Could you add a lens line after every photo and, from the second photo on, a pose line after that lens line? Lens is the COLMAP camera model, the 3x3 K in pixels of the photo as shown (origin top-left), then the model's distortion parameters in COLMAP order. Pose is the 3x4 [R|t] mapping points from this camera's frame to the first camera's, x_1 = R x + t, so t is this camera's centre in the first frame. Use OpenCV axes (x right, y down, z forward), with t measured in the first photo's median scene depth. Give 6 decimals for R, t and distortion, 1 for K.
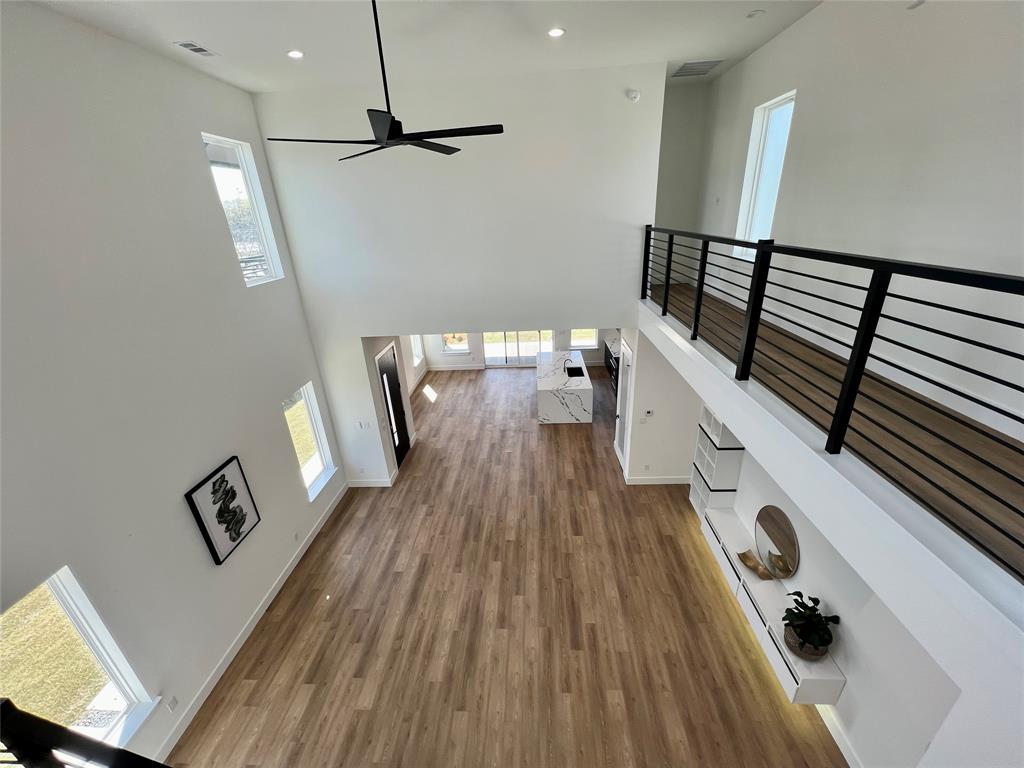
lens RADIAL K [[409.4, 0, 511.9], [0, 409.4, 383.2], [0, 0, 1]] dist [-0.001004, -0.000014]
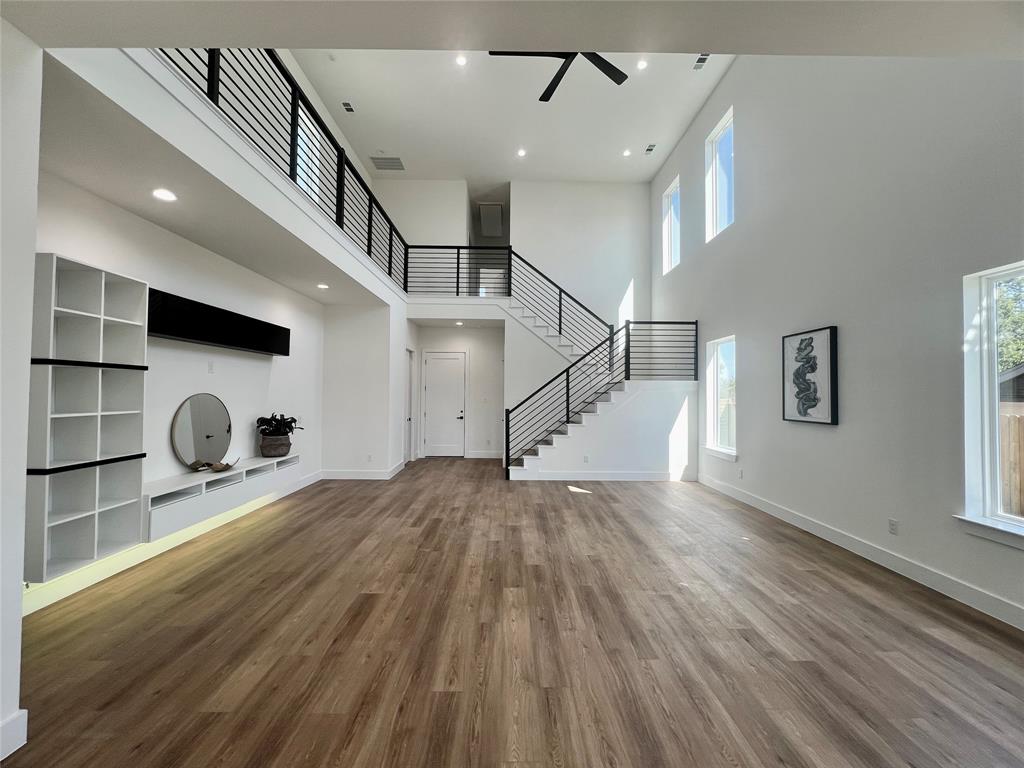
lens RADIAL K [[409.4, 0, 511.9], [0, 409.4, 383.2], [0, 0, 1]] dist [-0.001004, -0.000014]
pose [[-0.997001, 0.042810, -0.064474, 0.023265], [0.016386, 0.930959, 0.364755, -0.023535], [0.075638, 0.362605, -0.928869, 1.598680]]
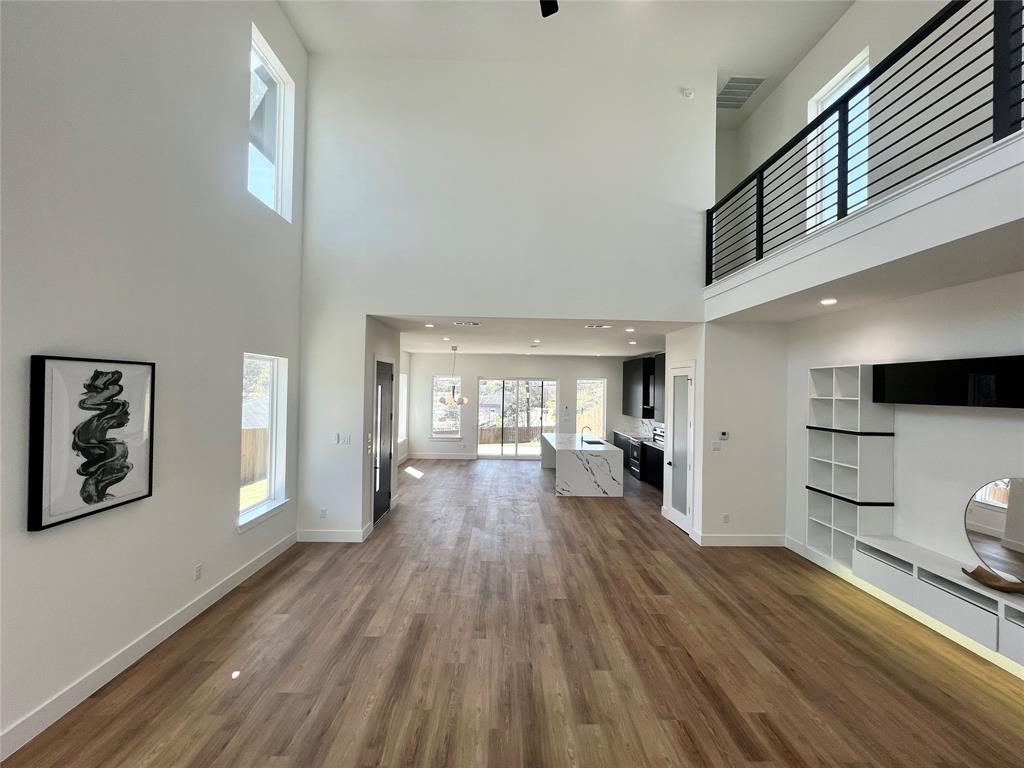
lens RADIAL K [[409.4, 0, 511.9], [0, 409.4, 383.2], [0, 0, 1]] dist [-0.001004, -0.000014]
pose [[0.994725, 0.070682, 0.074343, -0.168070], [-0.035333, 0.916457, -0.398569, 0.391184], [-0.096304, 0.393840, 0.914120, 0.366490]]
